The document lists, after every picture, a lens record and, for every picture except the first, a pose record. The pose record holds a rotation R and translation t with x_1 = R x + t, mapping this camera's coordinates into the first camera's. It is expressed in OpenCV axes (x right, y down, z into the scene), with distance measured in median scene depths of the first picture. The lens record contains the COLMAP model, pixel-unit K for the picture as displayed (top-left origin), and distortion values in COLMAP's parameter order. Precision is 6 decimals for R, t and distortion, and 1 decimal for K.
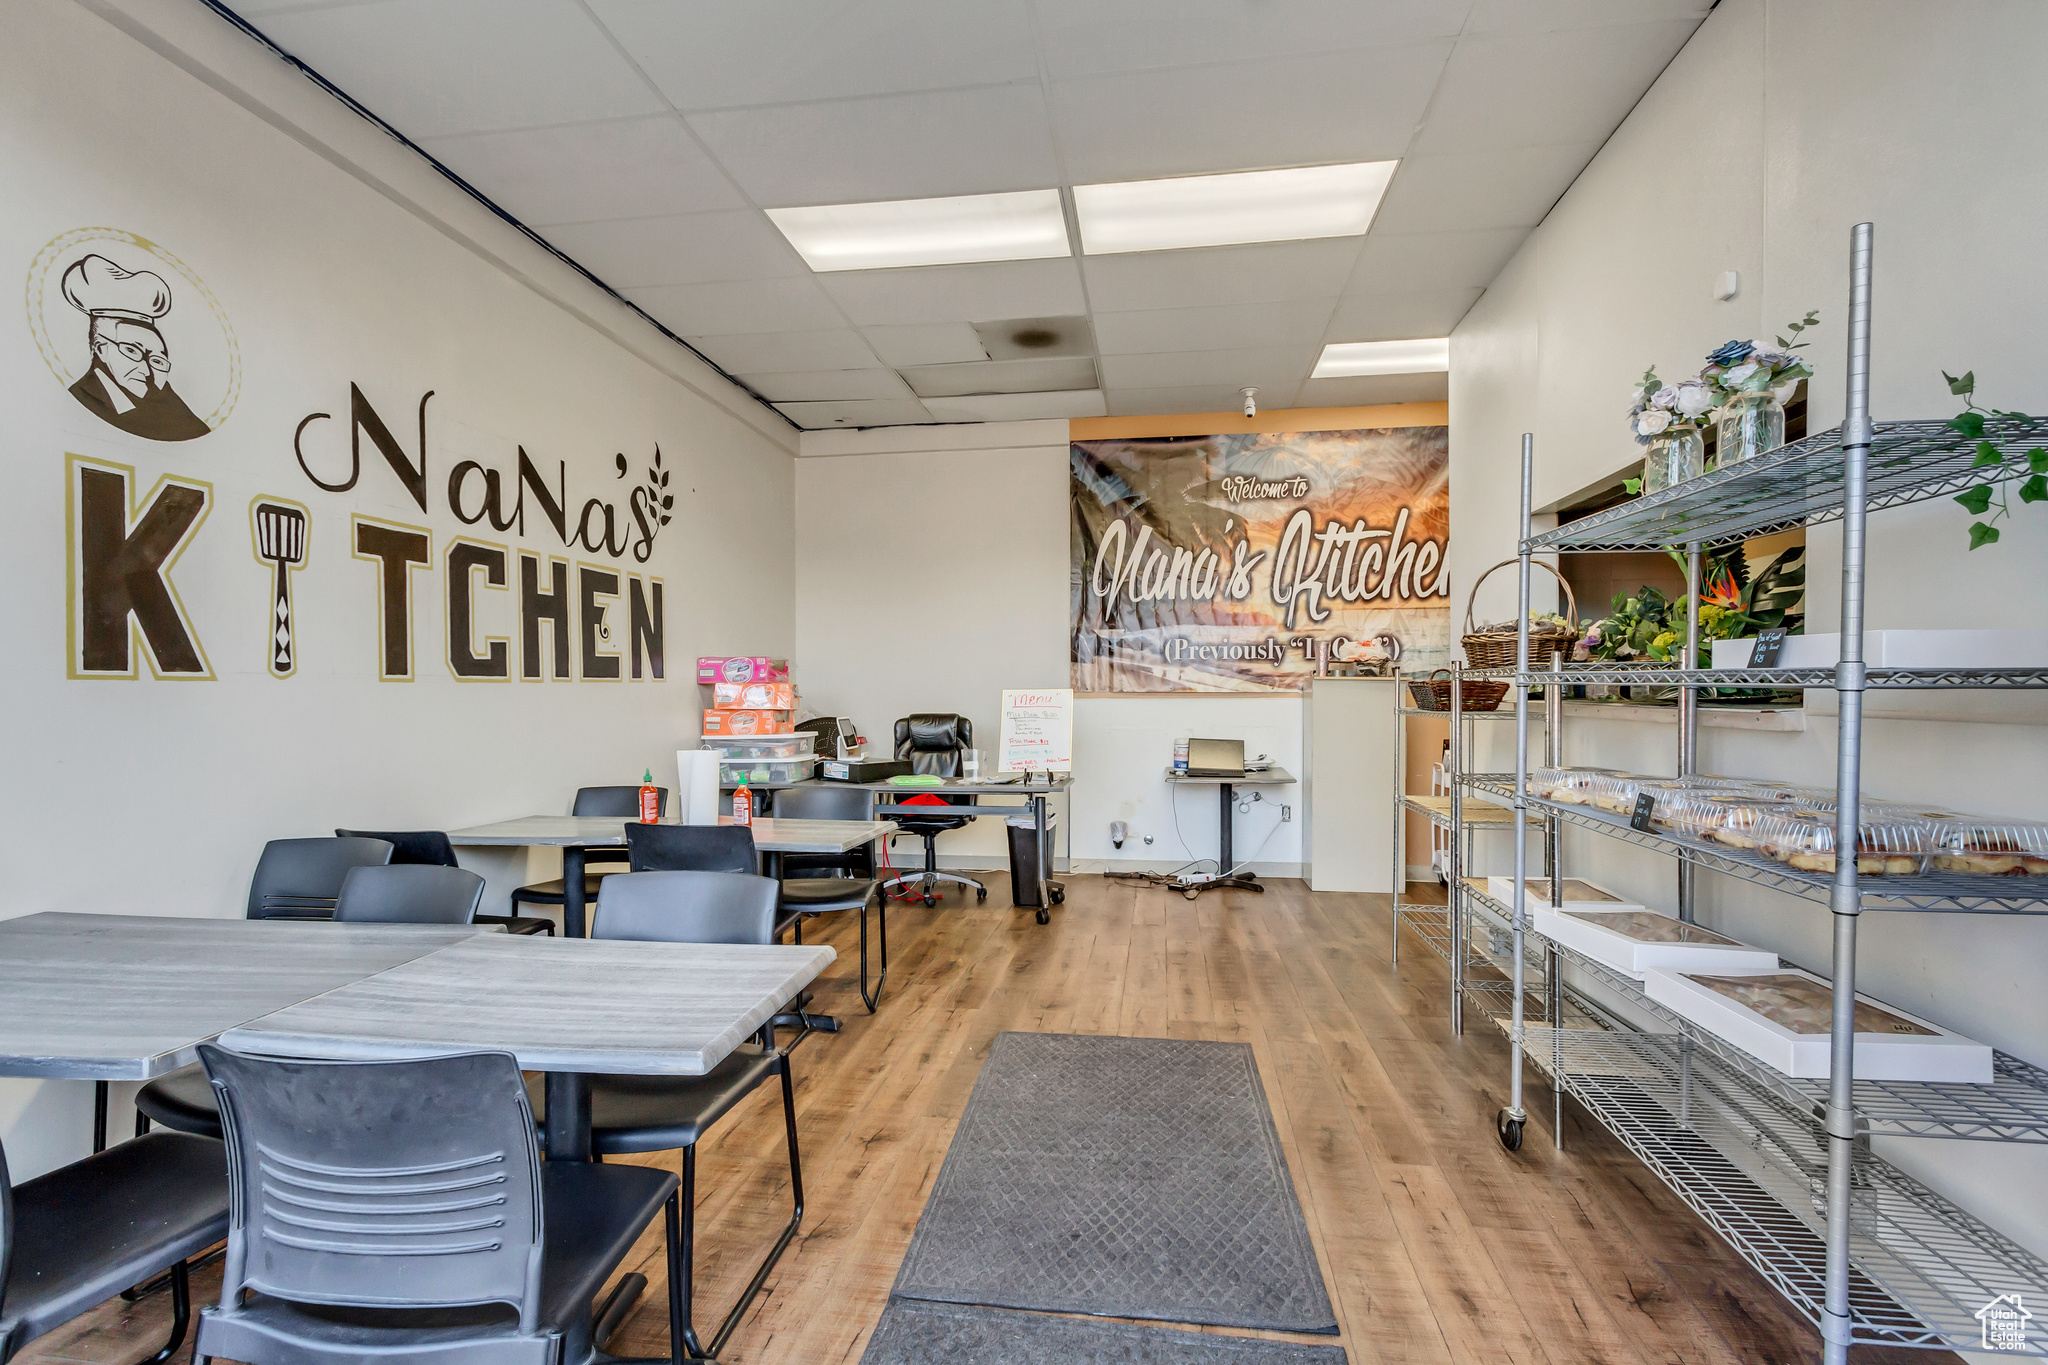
lens RADIAL K [[948.9, 0, 1027.2], [0, 948.9, 687.5], [0, 0, 1]] dist [0.005563, 0.000147]
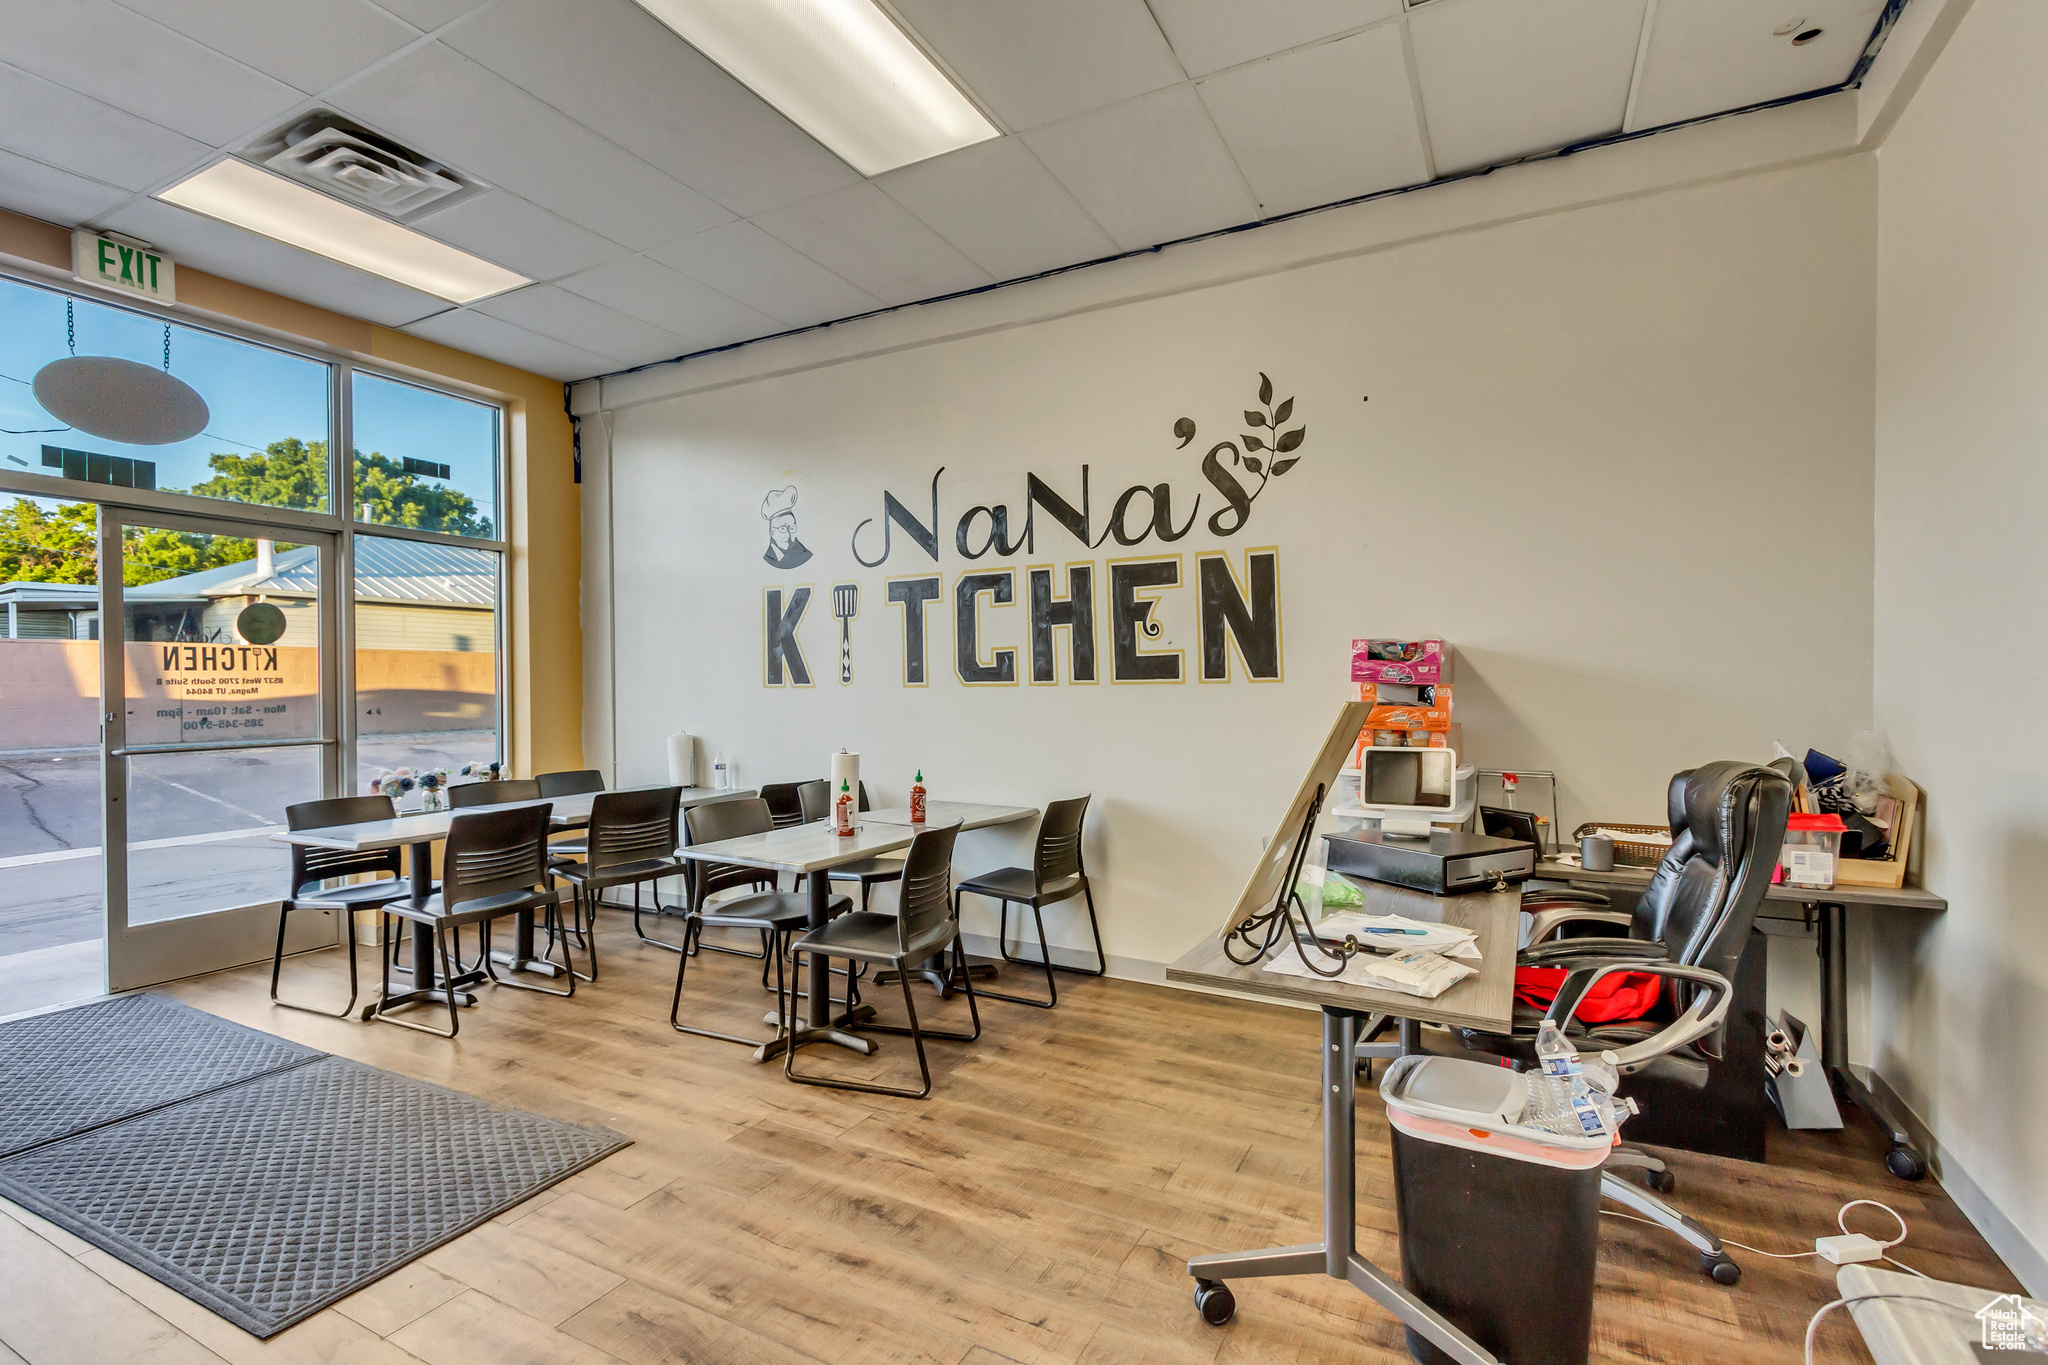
lens RADIAL K [[948.9, 0, 1030.7], [0, 948.9, 698.6], [0, 0, 1]] dist [0.005563, 0.000147]
pose [[-0.339891, 0.007485, -0.940435, 0.523951], [0.003663, 0.999971, 0.006634, 0.002056], [0.940458, -0.001190, -0.339909, 1.416275]]
